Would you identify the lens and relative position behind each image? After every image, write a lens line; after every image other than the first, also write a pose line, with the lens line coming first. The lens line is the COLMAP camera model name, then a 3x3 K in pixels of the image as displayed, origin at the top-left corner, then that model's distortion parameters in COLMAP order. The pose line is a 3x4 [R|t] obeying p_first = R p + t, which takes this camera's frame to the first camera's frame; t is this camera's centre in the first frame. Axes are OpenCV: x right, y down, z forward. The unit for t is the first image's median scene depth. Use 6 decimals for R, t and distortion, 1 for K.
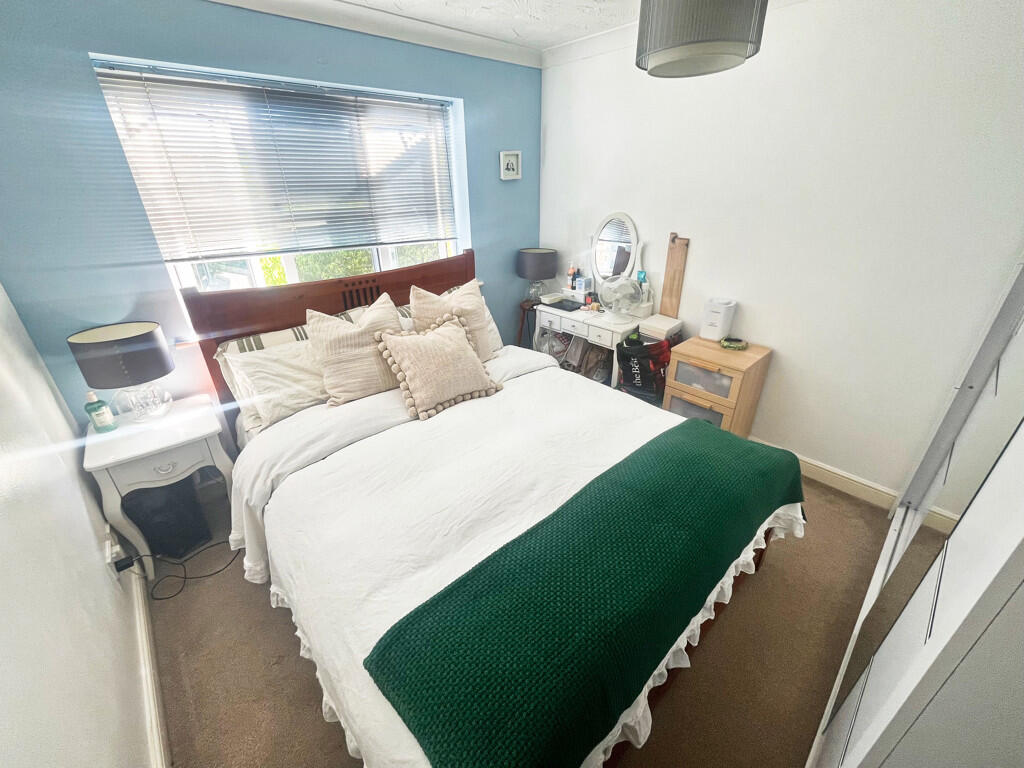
lens RADIAL K [[417.2, 0, 510.9], [0, 417.2, 383.1], [0, 0, 1]] dist [-0.003177, 0.000437]
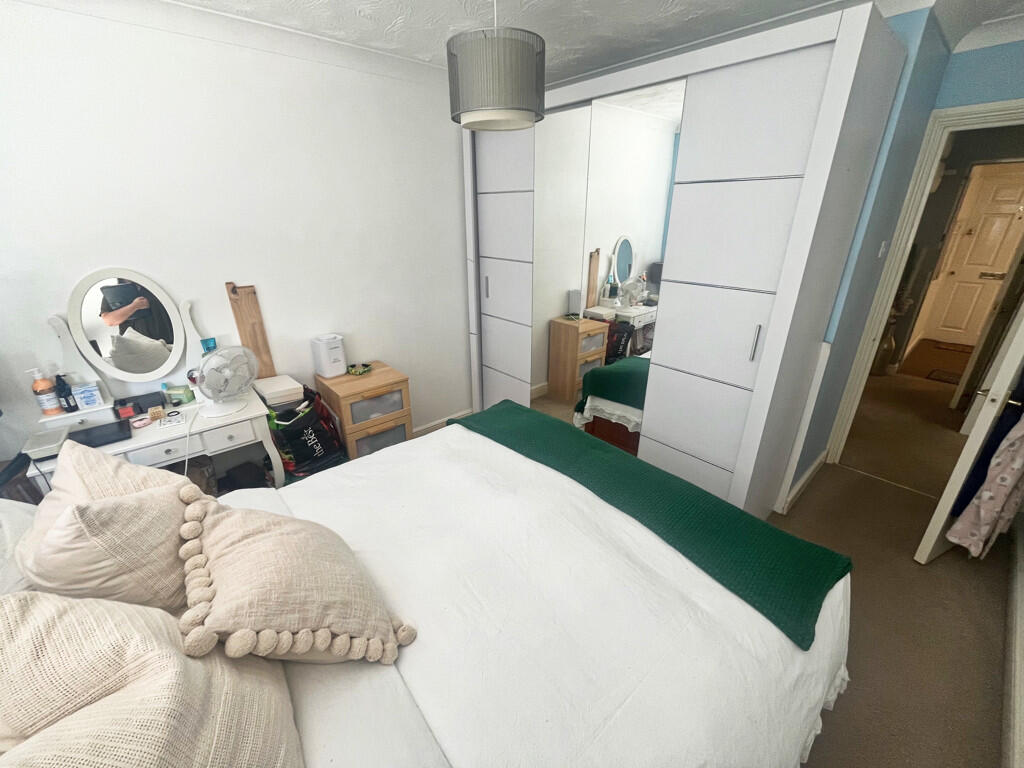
lens RADIAL K [[417.2, 0, 510.9], [0, 417.2, 383.1], [0, 0, 1]] dist [-0.003177, 0.000437]
pose [[0.000719, -0.364444, 0.931225, -0.419118], [0.438178, 0.837182, 0.327301, -0.220569], [-0.898888, 0.407807, 0.160294, 0.458860]]
